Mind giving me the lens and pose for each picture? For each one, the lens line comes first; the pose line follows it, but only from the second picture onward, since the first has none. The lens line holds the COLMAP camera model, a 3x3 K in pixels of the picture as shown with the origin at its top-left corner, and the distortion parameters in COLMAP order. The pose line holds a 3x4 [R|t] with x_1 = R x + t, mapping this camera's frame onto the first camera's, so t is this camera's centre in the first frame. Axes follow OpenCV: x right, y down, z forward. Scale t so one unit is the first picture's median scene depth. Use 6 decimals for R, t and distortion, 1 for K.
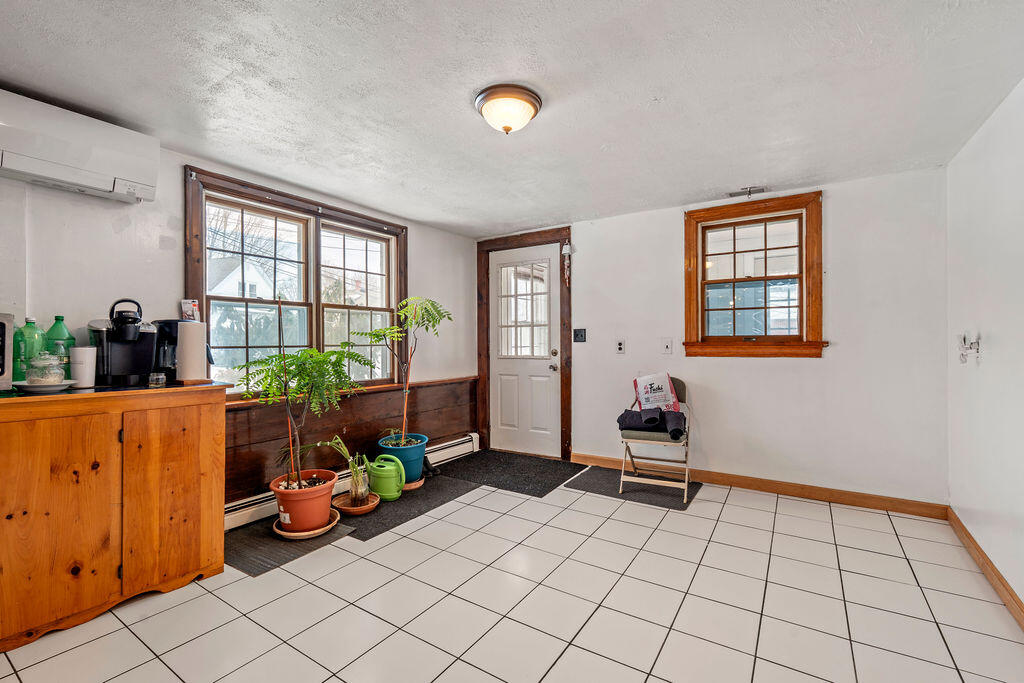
lens RADIAL K [[449.1, 0, 510.3], [0, 449.1, 344.0], [0, 0, 1]] dist [-0.011420, 0.002054]
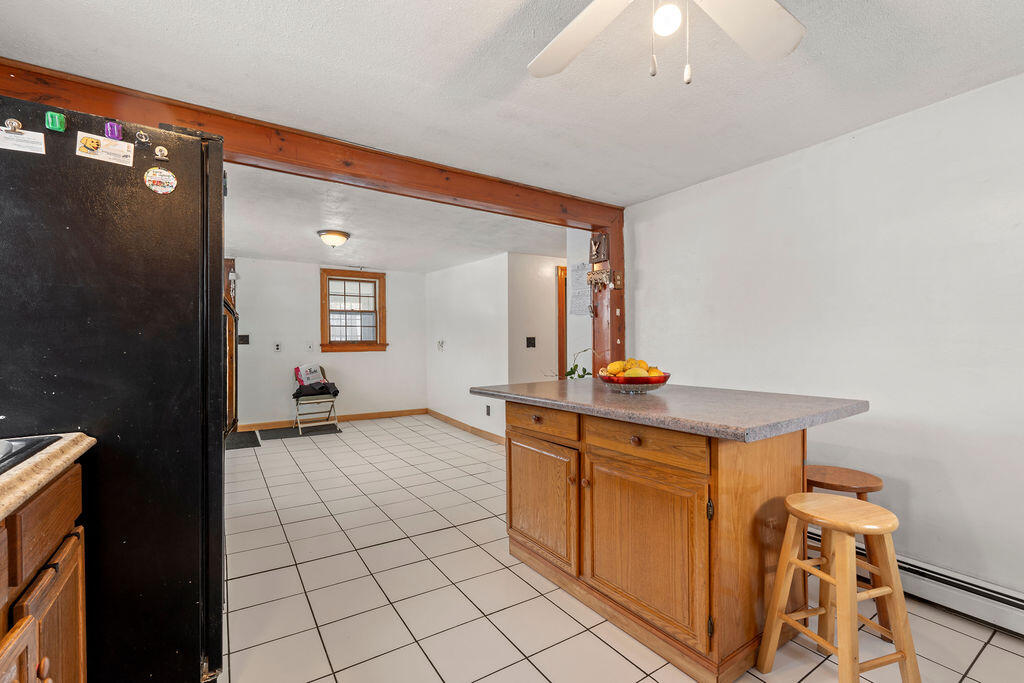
lens RADIAL K [[449.1, 0, 513.4], [0, 449.1, 348.6], [0, 0, 1]] dist [-0.011420, 0.002054]
pose [[0.399952, -0.011717, 0.916461, -0.971116], [0.007261, 0.999927, 0.009615, 0.001896], [-0.916507, 0.002809, 0.400008, -0.395999]]
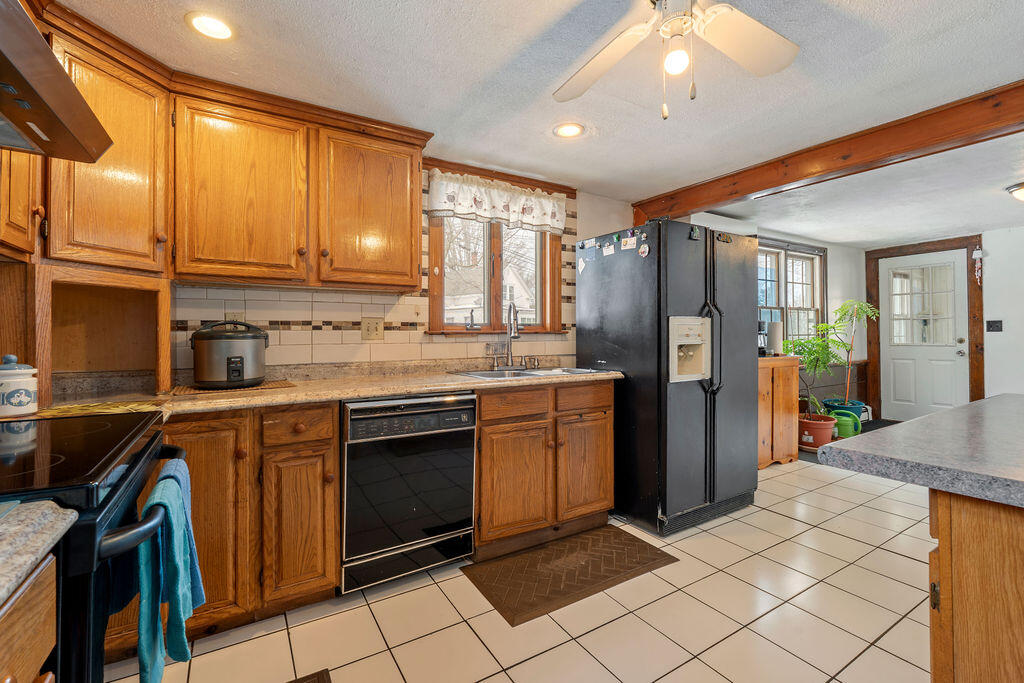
lens RADIAL K [[449.1, 0, 510.7], [0, 449.1, 335.5], [0, 0, 1]] dist [-0.011420, 0.002054]
pose [[0.902014, -0.006044, -0.431664, -0.610785], [0.004857, 0.999981, -0.003851, 0.005373], [0.431679, 0.001377, 0.902026, -0.757930]]
